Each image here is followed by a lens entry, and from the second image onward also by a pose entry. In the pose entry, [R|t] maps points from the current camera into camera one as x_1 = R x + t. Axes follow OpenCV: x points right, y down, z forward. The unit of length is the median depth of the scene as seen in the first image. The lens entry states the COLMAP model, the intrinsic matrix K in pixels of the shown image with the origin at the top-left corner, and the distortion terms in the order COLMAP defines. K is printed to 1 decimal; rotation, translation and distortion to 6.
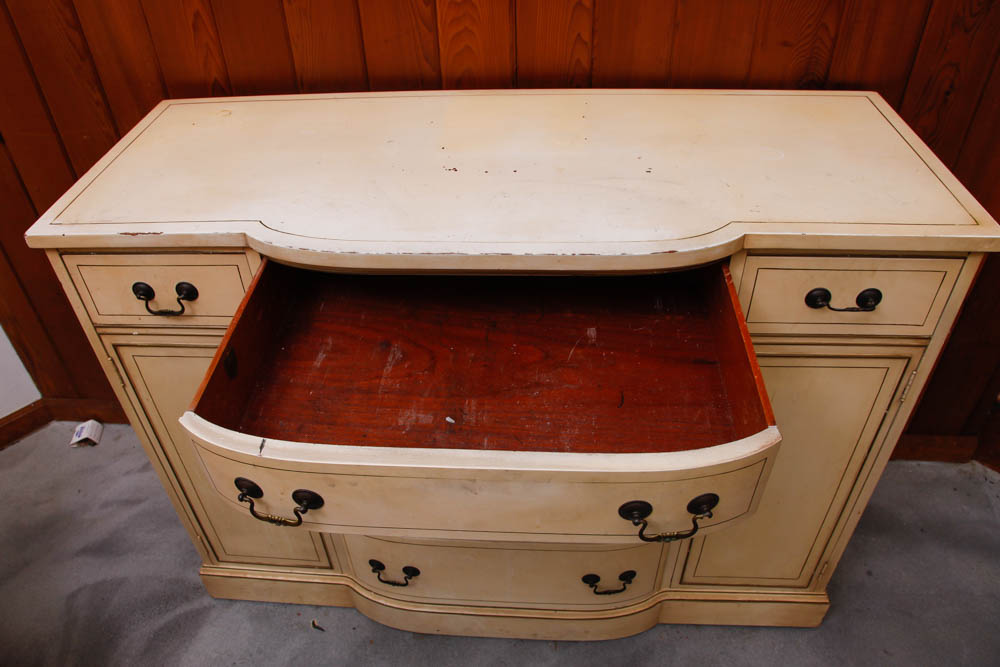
lens RADIAL K [[727.7, 0, 479.2], [0, 727.7, 333.0], [0, 0, 1]] dist [-0.125448, 0.063324]
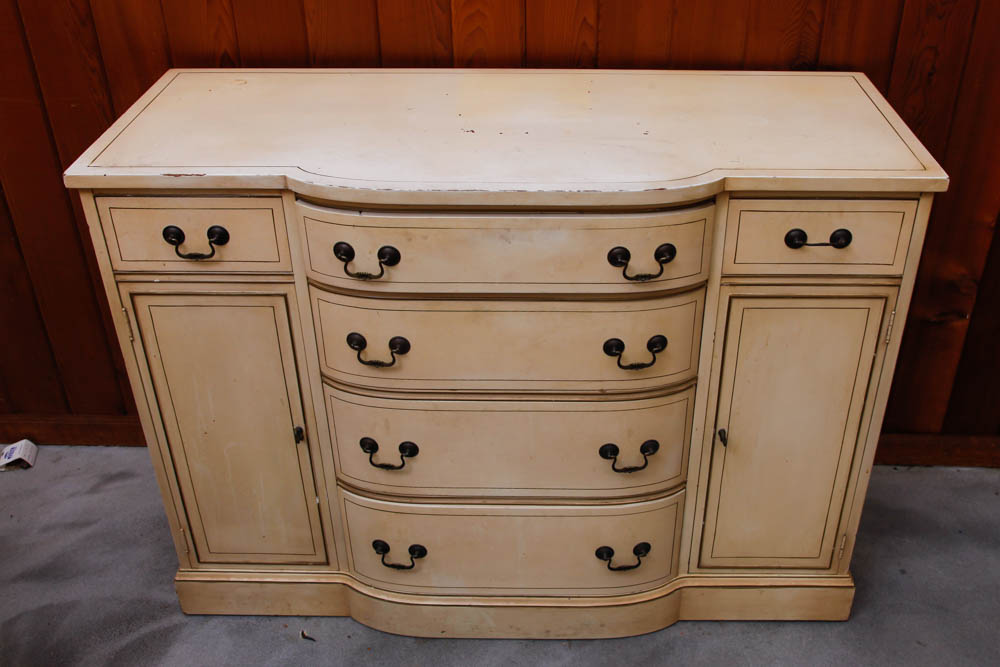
lens RADIAL K [[985.3, 0, 549.5], [0, 985.3, 294.9], [0, 0, 1]] dist [-0.064112, 0.078153]
pose [[0.996031, 0.004436, 0.088901, -0.040222], [0.008522, 0.989416, -0.144854, 0.198167], [-0.088603, 0.145036, 0.985451, -0.374539]]
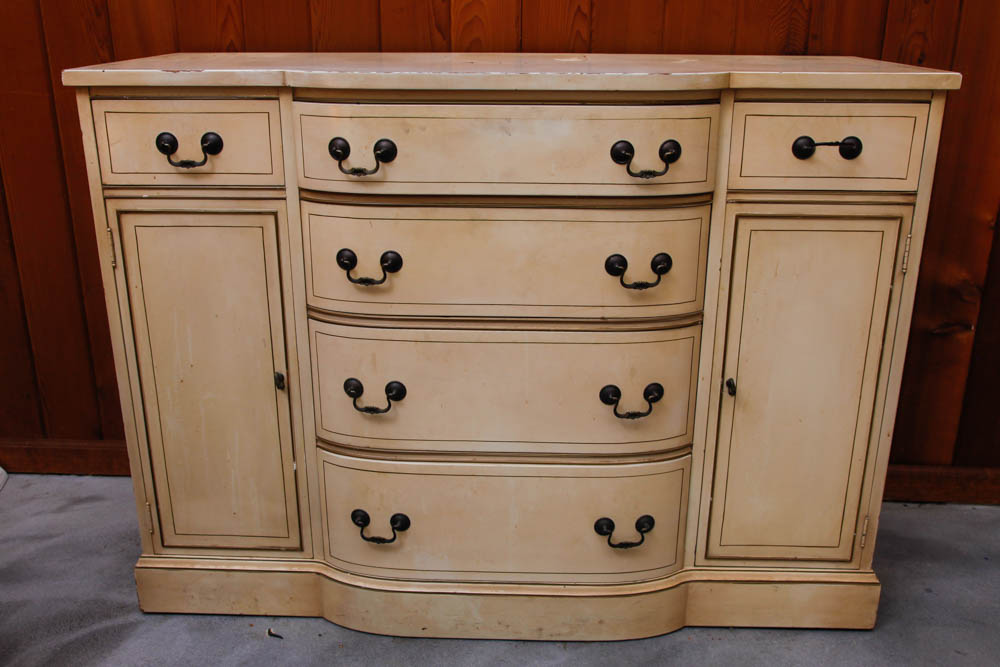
lens RADIAL K [[930.4, 0, 500.0], [0, 930.4, 333.5], [0, 0, 1]] dist [-0.058666, 0.078864]
pose [[0.997645, 0.030589, 0.061395, -0.053256], [-0.007722, 0.939454, -0.342588, 0.537483], [-0.068157, 0.341307, 0.937478, -0.159356]]
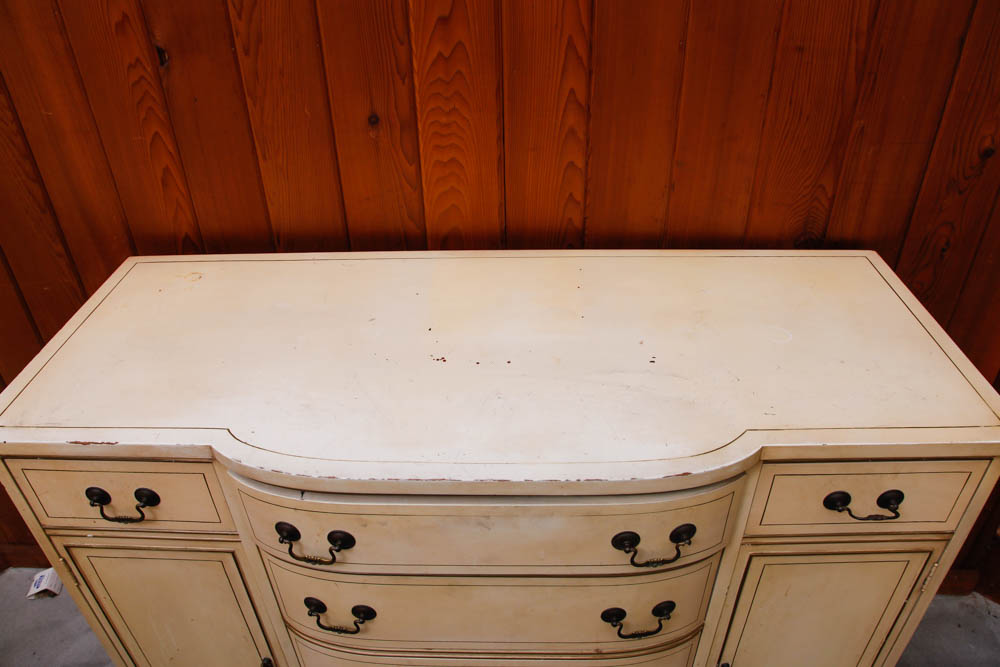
lens RADIAL K [[710.7, 0, 500.0], [0, 710.7, 333.5], [0, 0, 1]] dist [-0.124811, 0.060860]
pose [[0.998349, -0.010590, 0.056456, -0.010264], [0.015931, 0.995349, -0.095008, -0.141920], [-0.055187, 0.095750, 0.993874, 0.077864]]
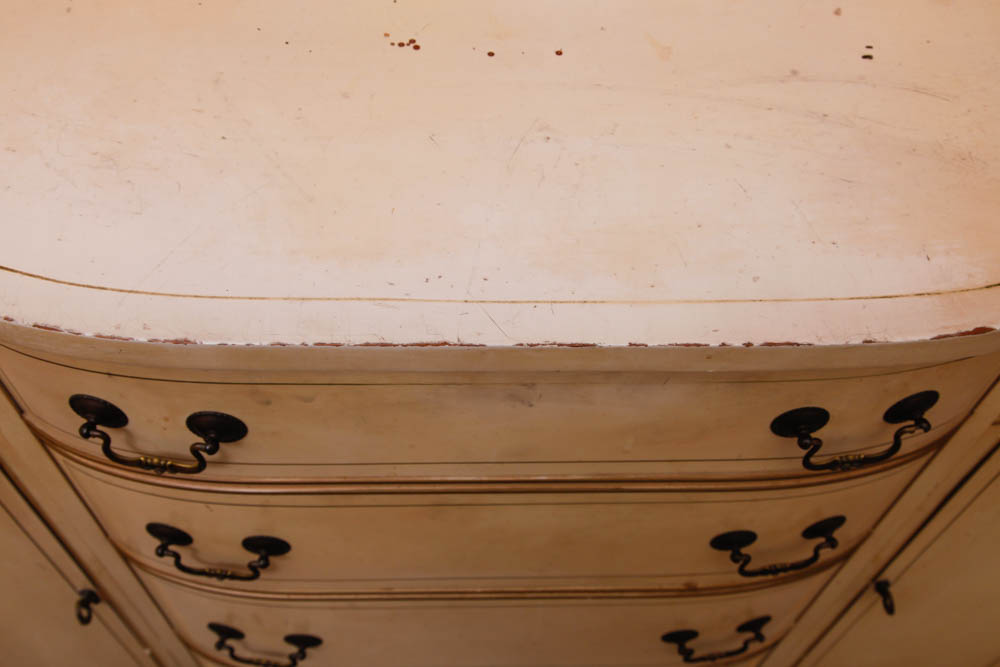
lens RADIAL K [[979.7, 0, 500.0], [0, 979.7, 333.5], [0, 0, 1]] dist [0.000453, 0.009765]
pose [[0.991457, -0.037904, 0.124806, -0.050830], [0.004392, 0.966003, 0.258493, -0.174407], [-0.130361, -0.255737, 0.957917, 0.338787]]
